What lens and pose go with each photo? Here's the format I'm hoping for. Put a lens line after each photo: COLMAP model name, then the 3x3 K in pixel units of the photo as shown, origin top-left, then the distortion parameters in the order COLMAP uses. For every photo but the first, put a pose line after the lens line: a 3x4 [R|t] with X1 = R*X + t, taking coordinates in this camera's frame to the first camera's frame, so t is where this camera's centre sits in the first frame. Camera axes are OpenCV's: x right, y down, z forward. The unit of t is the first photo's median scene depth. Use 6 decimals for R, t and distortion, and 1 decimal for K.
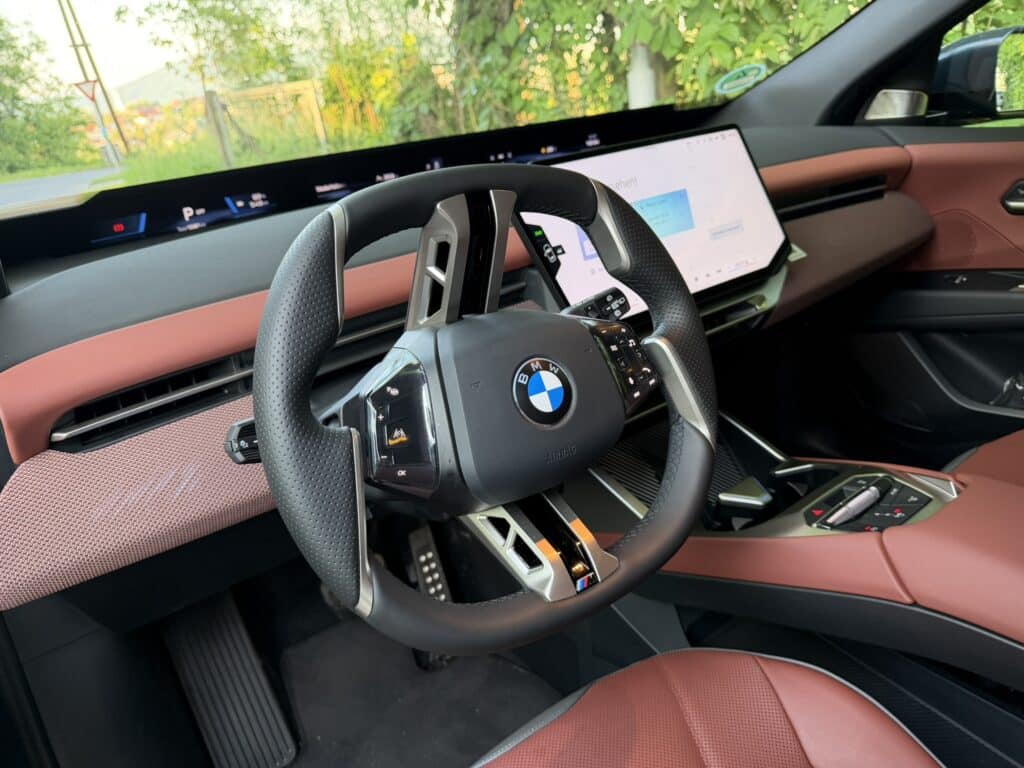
lens RADIAL K [[713.9, 0, 513.2], [0, 713.9, 382.5], [0, 0, 1]] dist [0.005472, -0.025824]
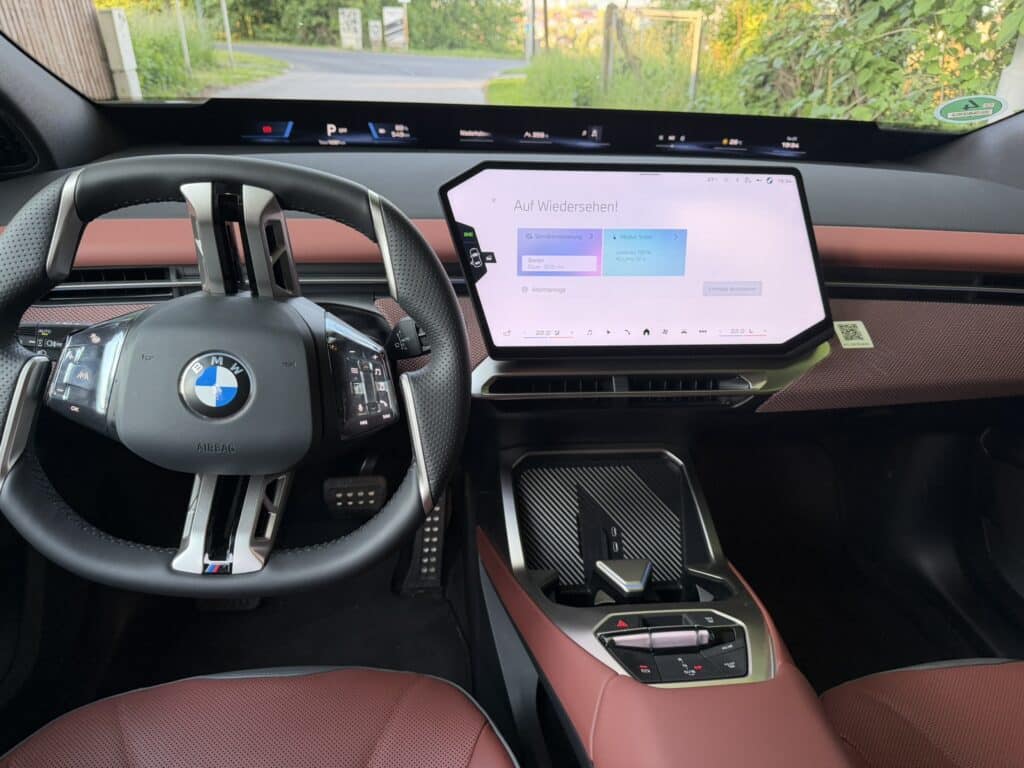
lens RADIAL K [[713.9, 0, 512.0], [0, 713.9, 386.1], [0, 0, 1]] dist [0.005472, -0.025824]
pose [[0.863393, 0.346439, -0.366787, 0.378974], [-0.313434, 0.937983, 0.148144, -0.131573], [0.395363, -0.012943, 0.918434, 0.097649]]
